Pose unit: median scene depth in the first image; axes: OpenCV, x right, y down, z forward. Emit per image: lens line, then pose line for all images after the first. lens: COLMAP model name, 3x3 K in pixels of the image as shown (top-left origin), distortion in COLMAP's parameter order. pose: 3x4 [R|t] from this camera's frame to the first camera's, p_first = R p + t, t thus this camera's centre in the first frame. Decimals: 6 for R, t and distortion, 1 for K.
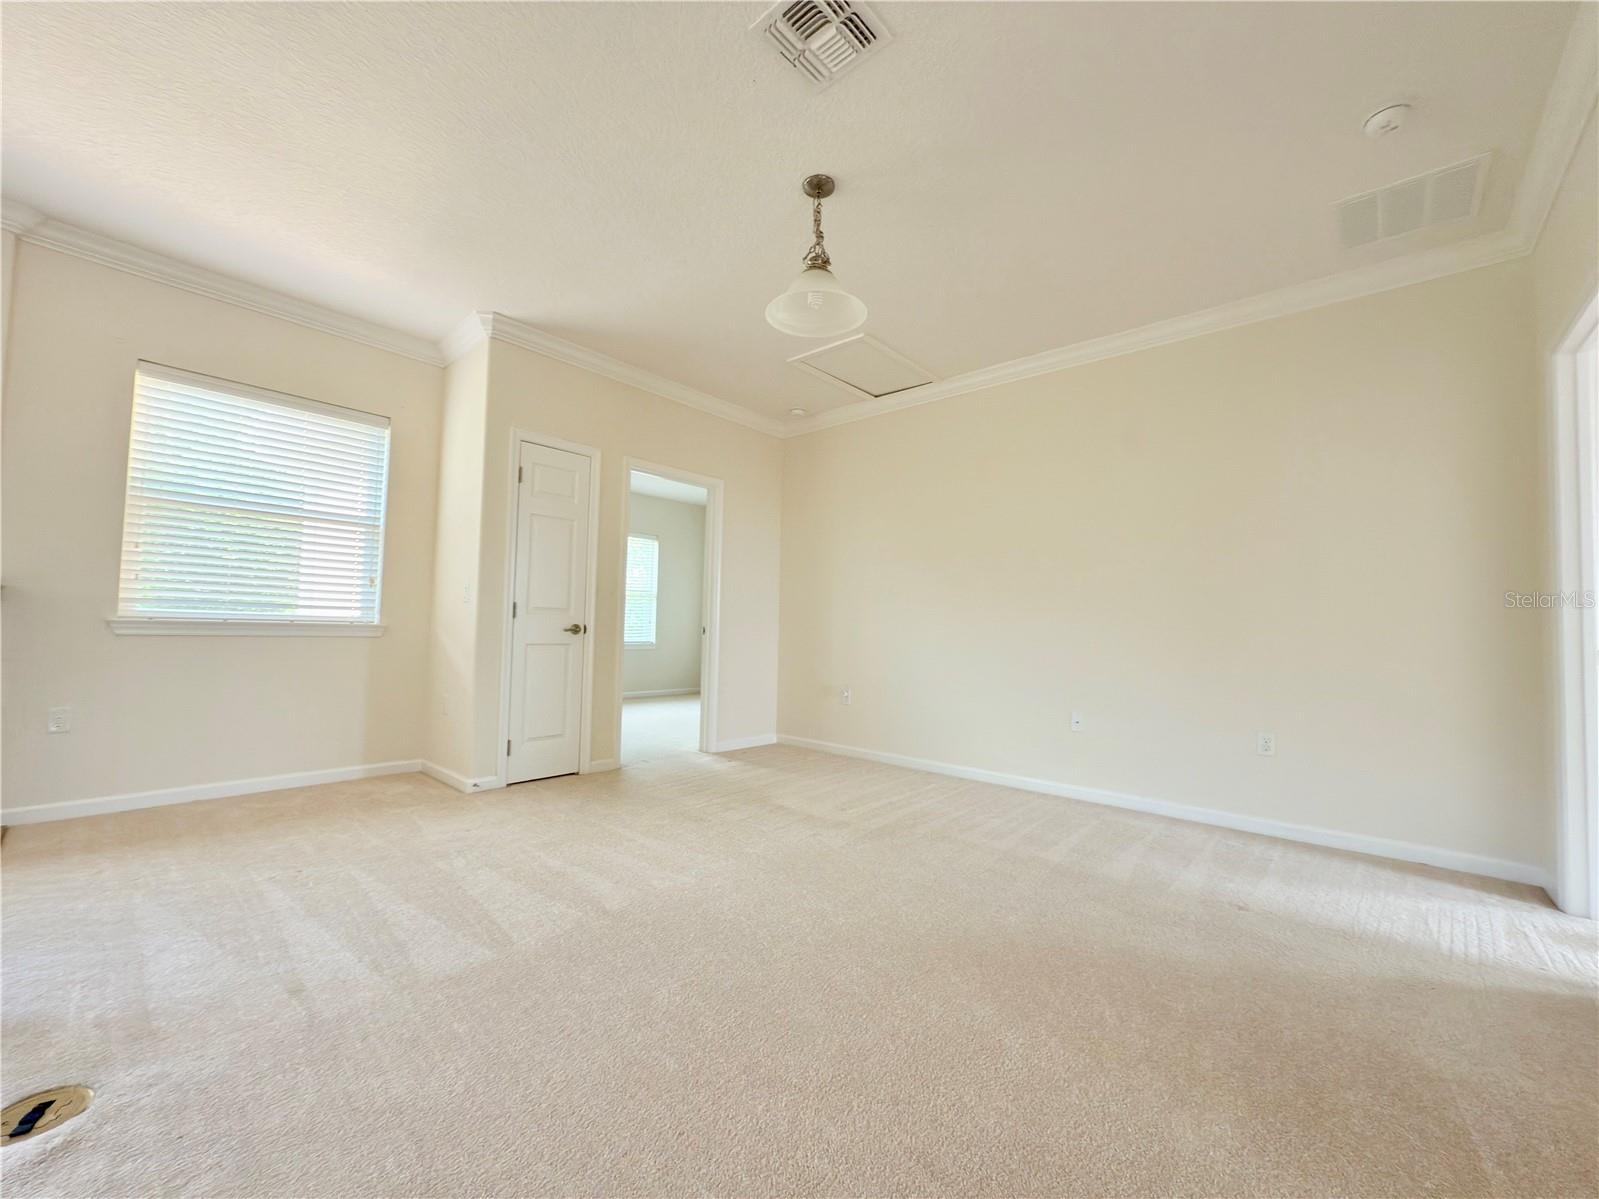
lens RADIAL K [[633.7, 0, 798.3], [0, 633.7, 599.3], [0, 0, 1]] dist [-0.003155, 0.000753]
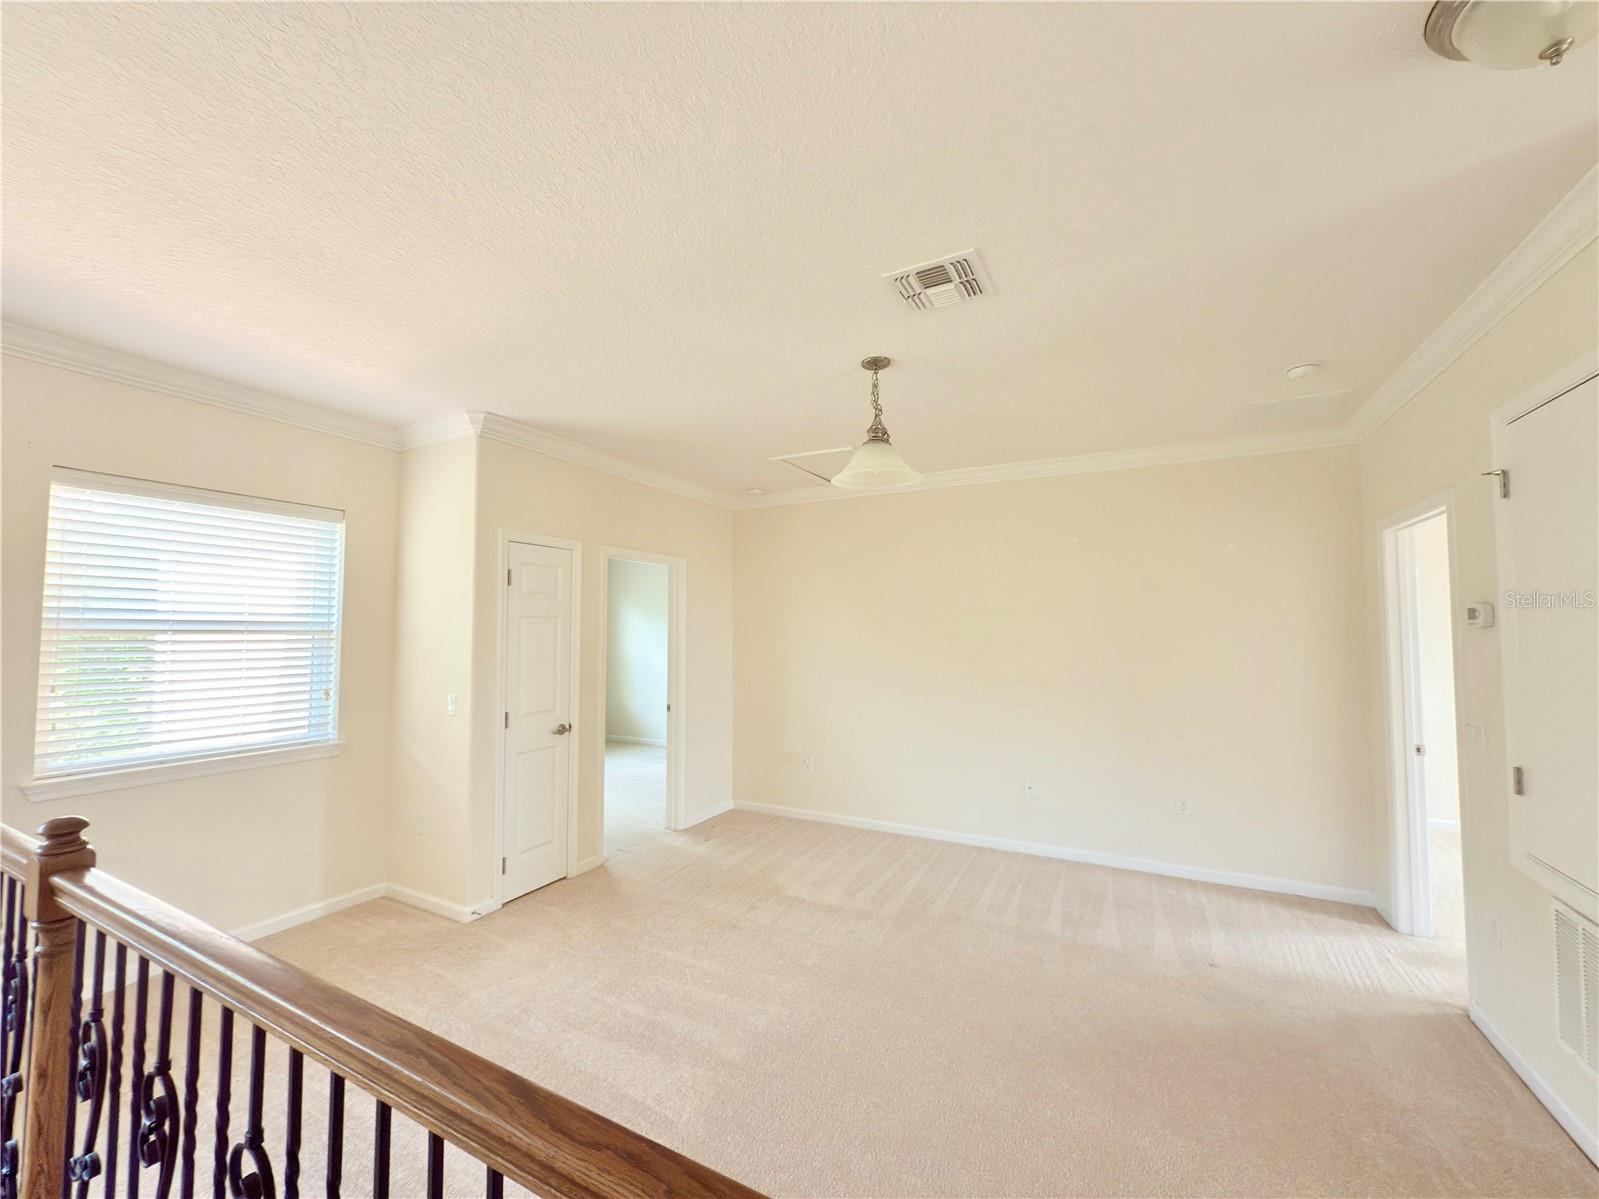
lens RADIAL K [[633.7, 0, 804.1], [0, 633.7, 603.7], [0, 0, 1]] dist [-0.003155, 0.000753]
pose [[0.971523, -0.014249, 0.236516, -0.248177], [0.013988, 0.999898, 0.002782, -0.162938], [-0.236532, 0.000605, 0.971624, -0.033564]]
